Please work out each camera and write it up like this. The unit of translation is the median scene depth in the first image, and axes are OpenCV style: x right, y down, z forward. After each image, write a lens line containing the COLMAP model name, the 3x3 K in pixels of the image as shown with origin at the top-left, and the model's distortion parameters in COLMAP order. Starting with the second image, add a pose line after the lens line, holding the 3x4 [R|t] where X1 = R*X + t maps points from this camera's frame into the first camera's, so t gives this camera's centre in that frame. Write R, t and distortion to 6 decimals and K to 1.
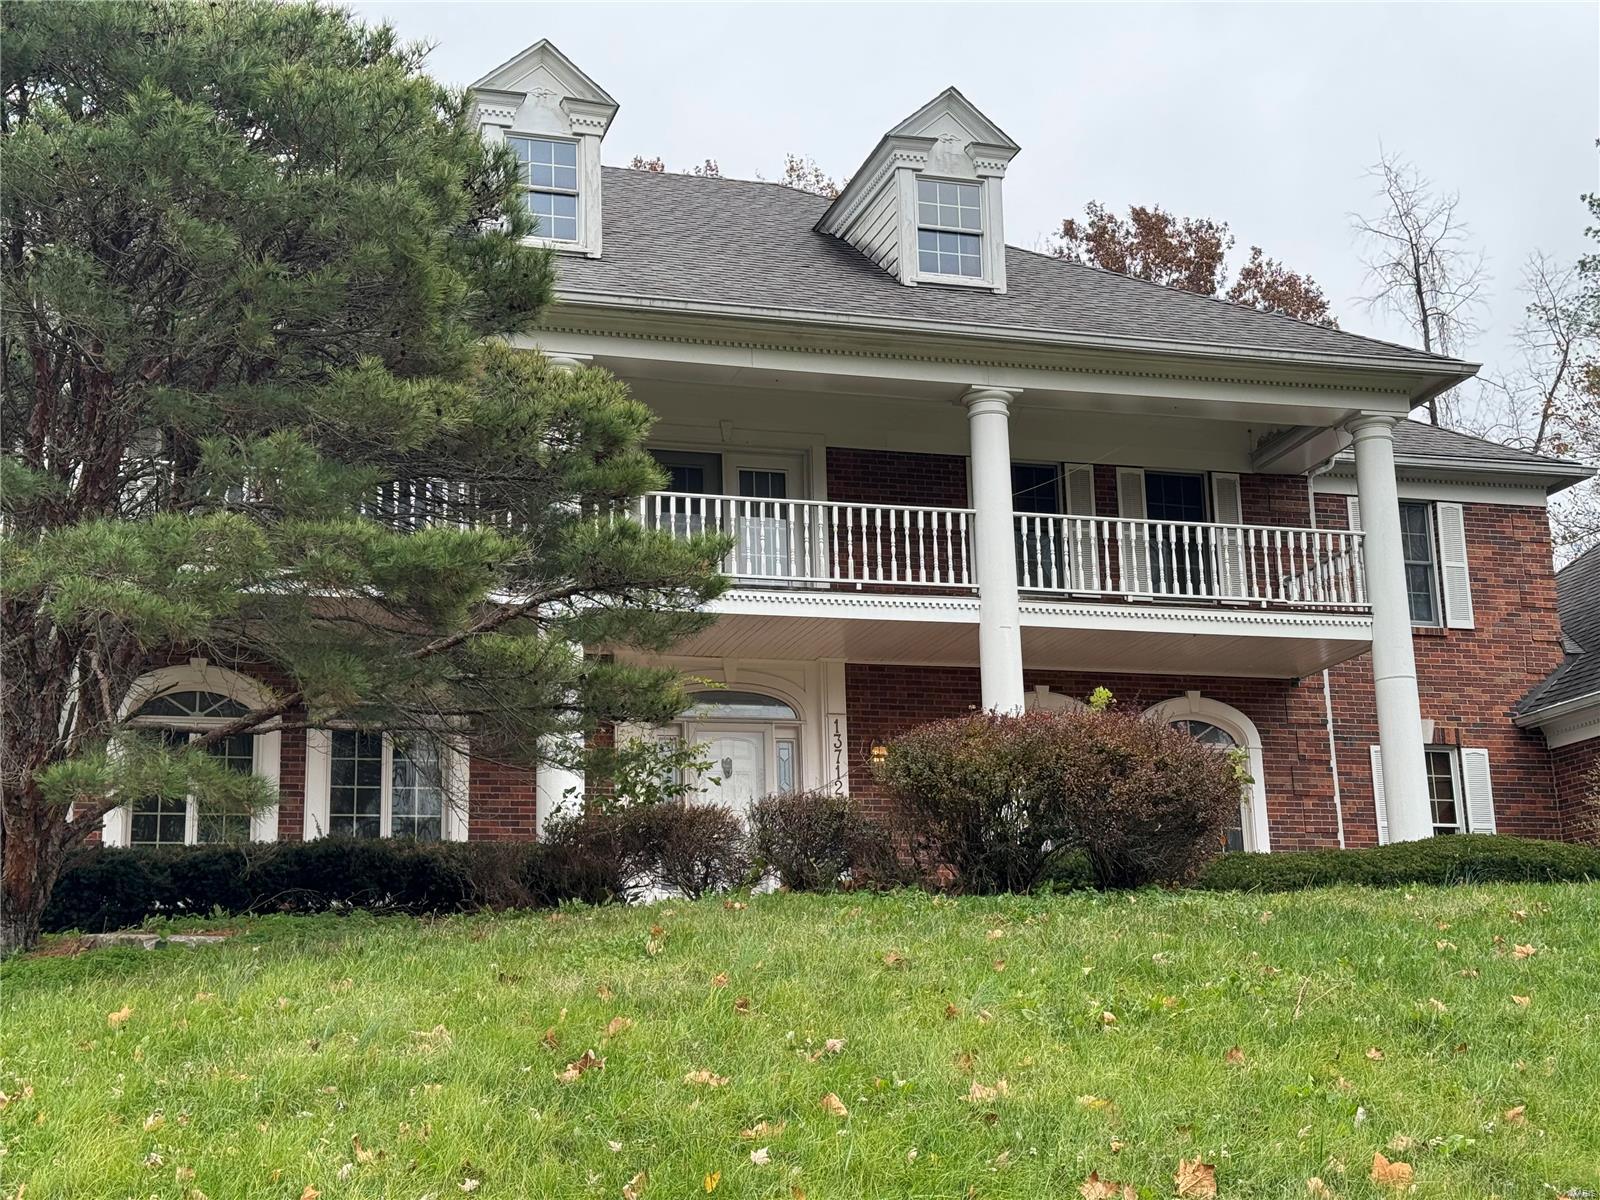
lens RADIAL K [[2238.9, 0, 800.0], [0, 2238.9, 600.0], [0, 0, 1]] dist [0.156748, -0.003692]
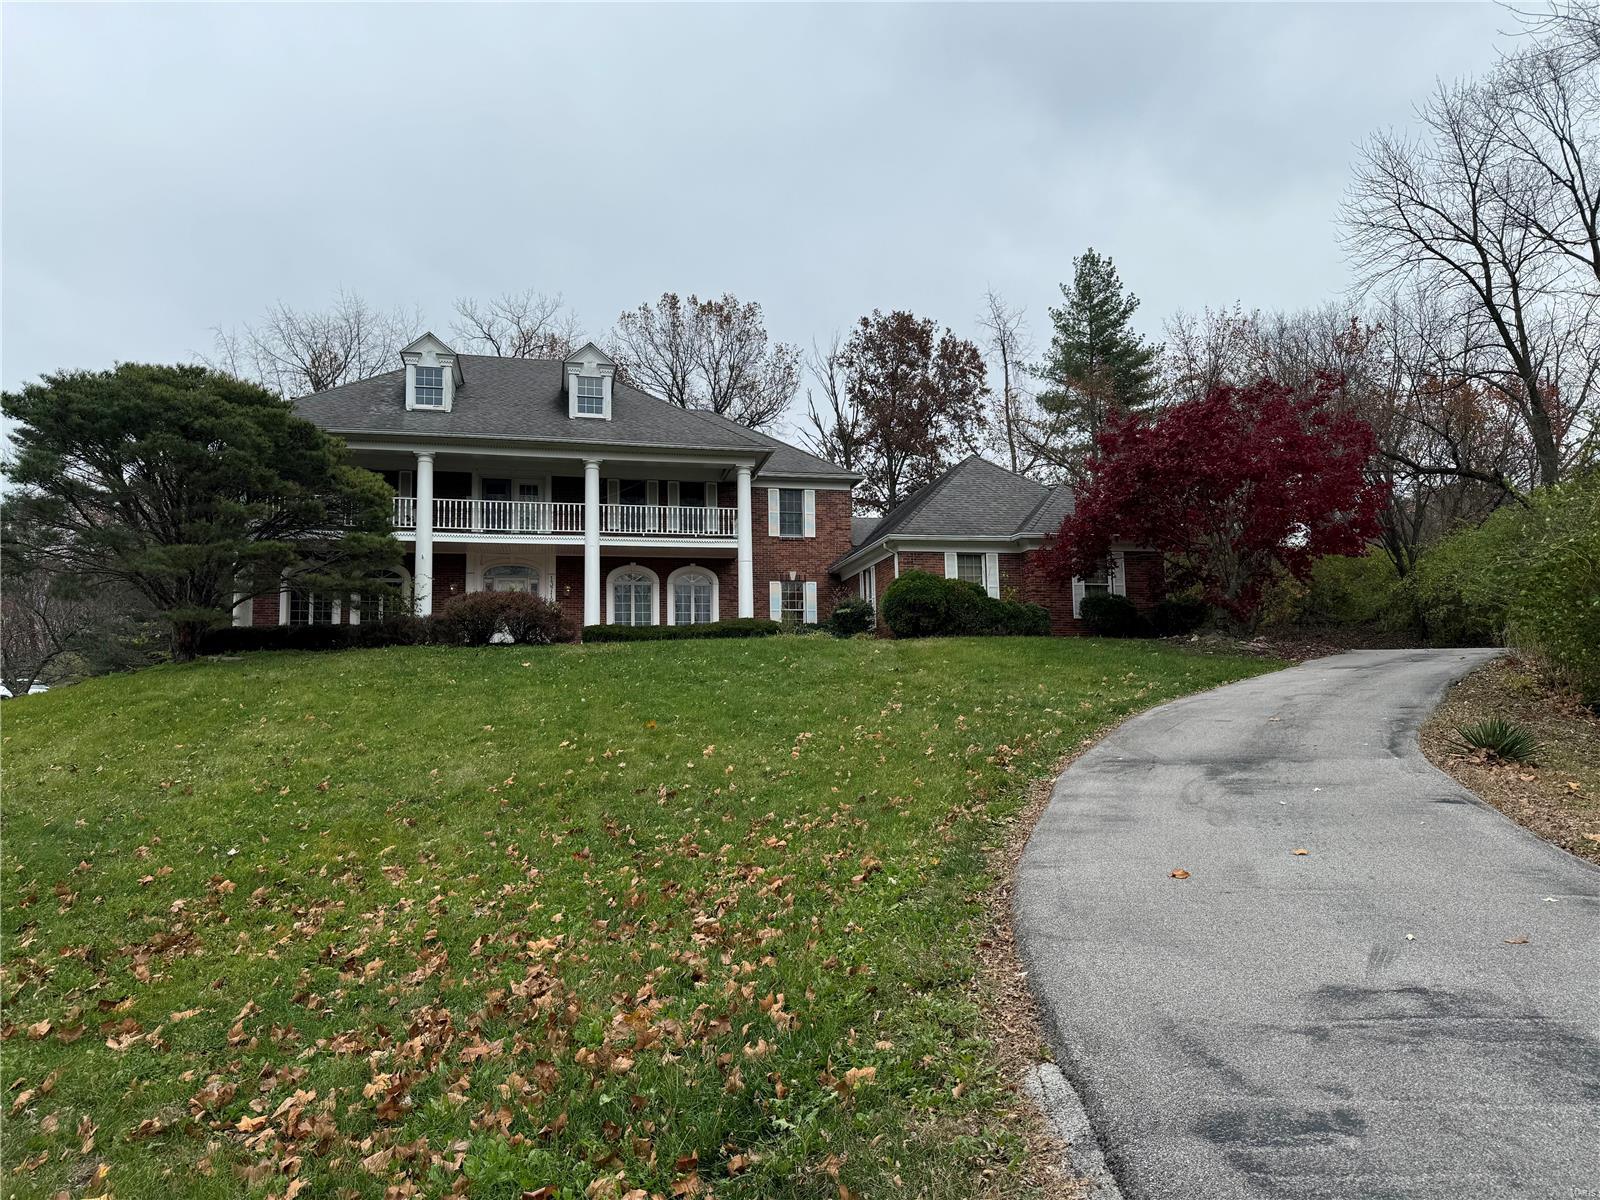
lens RADIAL K [[1119.8, 0, 800.0], [0, 1119.8, 600.0], [0, 0, 1]] dist [0.121132, 0.000105]
pose [[0.996643, -0.002076, -0.081847, 0.413046], [0.011892, 0.992747, 0.119633, -0.077149], [0.081005, -0.120205, 0.989439, -0.346024]]
